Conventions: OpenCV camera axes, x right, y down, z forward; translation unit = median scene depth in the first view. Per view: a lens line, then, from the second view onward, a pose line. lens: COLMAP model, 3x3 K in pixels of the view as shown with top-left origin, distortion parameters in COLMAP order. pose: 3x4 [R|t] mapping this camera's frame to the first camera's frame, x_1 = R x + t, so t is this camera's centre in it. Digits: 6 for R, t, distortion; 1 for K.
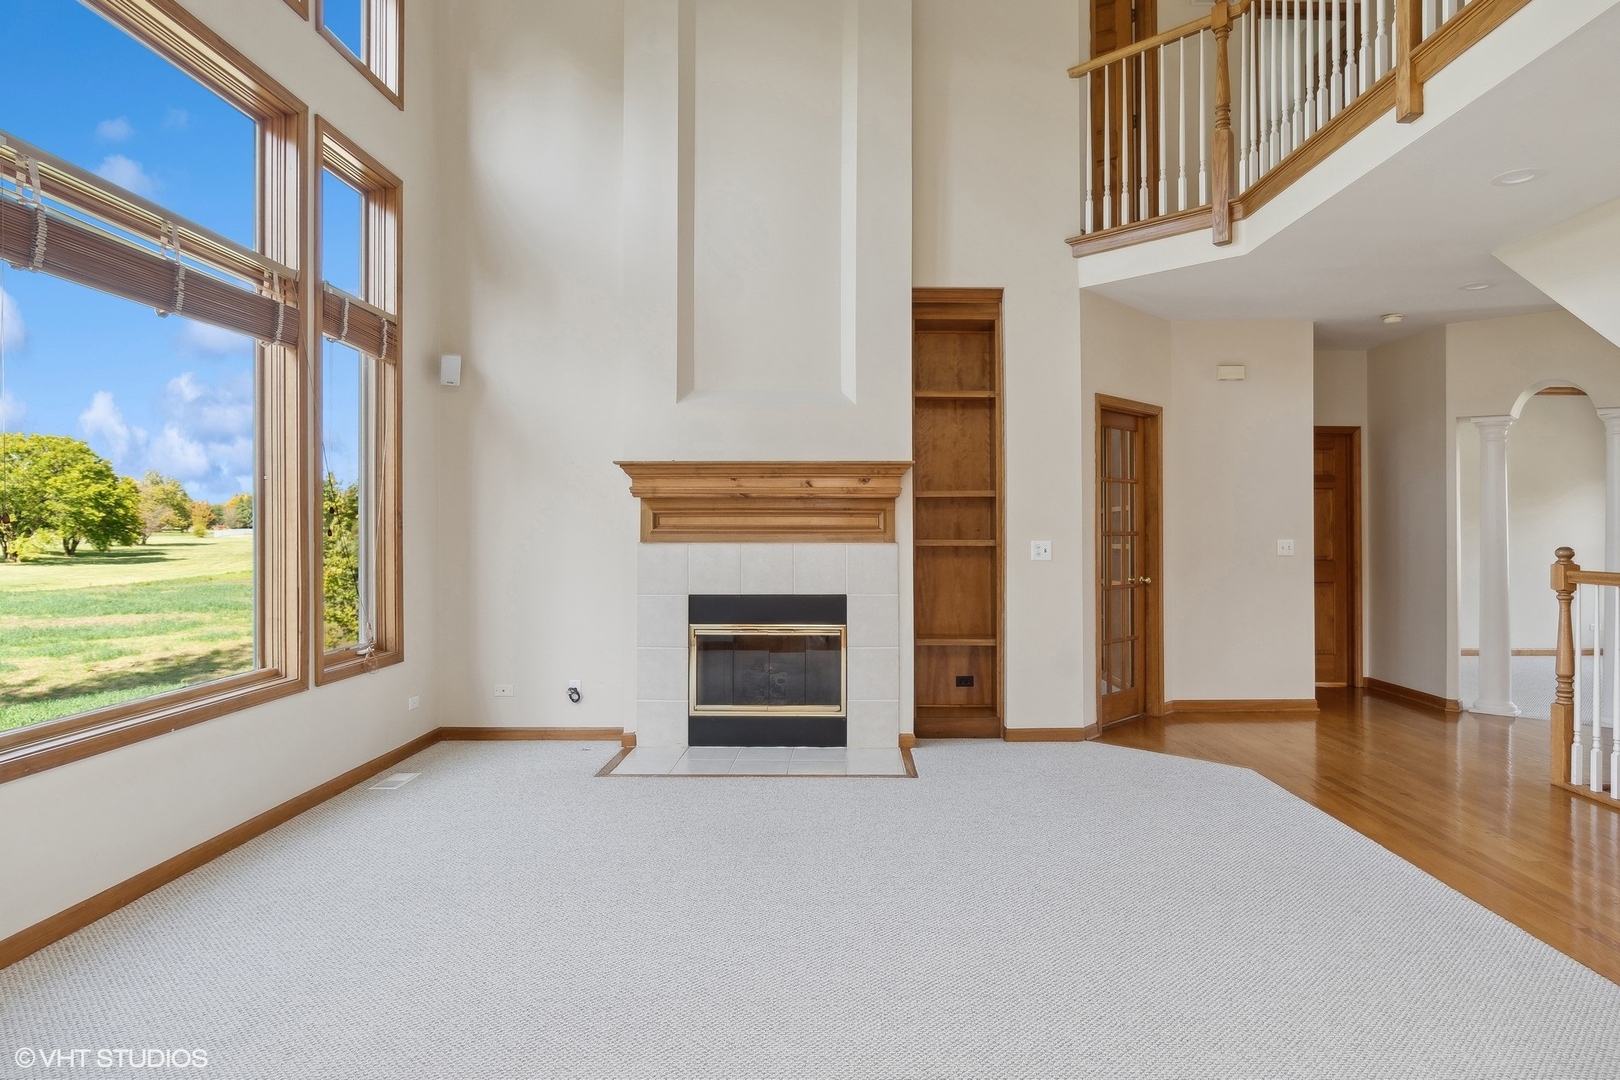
lens RADIAL K [[904.3, 0, 811.1], [0, 904.3, 526.7], [0, 0, 1]] dist [-0.027287, -0.001711]
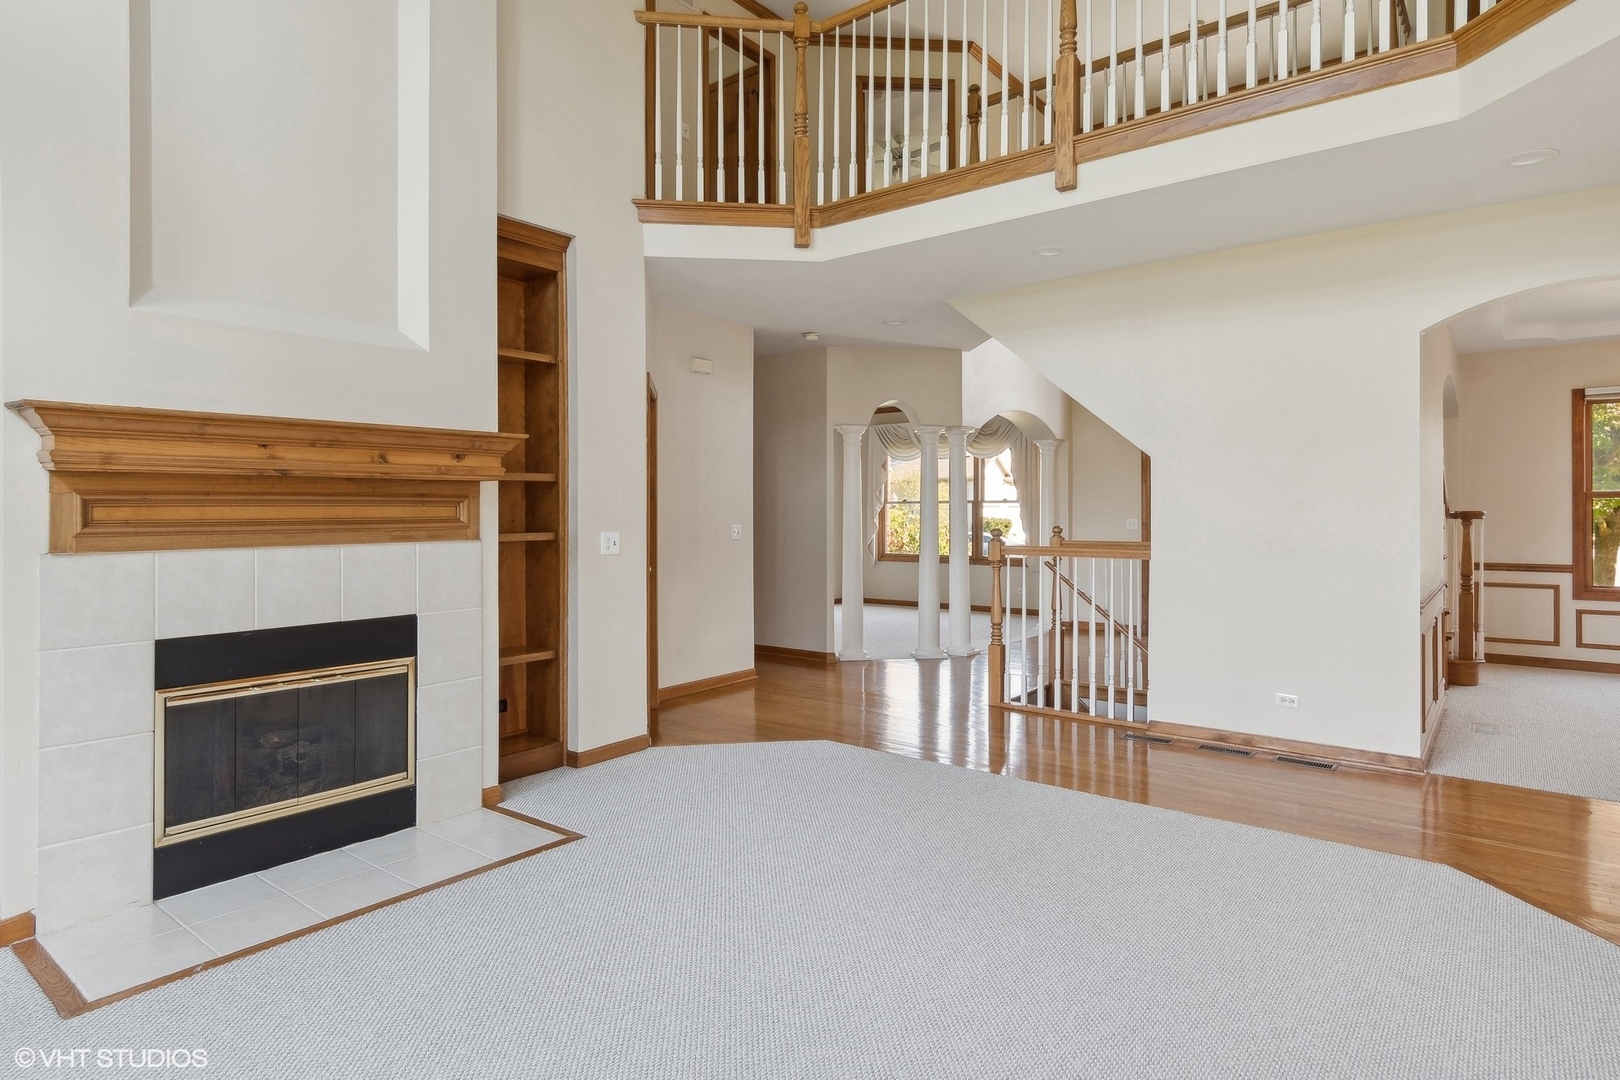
lens RADIAL K [[896.5, 0, 807.7], [0, 896.5, 513.4], [0, 0, 1]] dist [-0.003040, -0.001974]
pose [[0.611414, -0.007454, 0.791276, -0.333668], [0.003271, 0.999971, 0.006892, -0.008872], [-0.791304, -0.001625, 0.611421, 0.317468]]
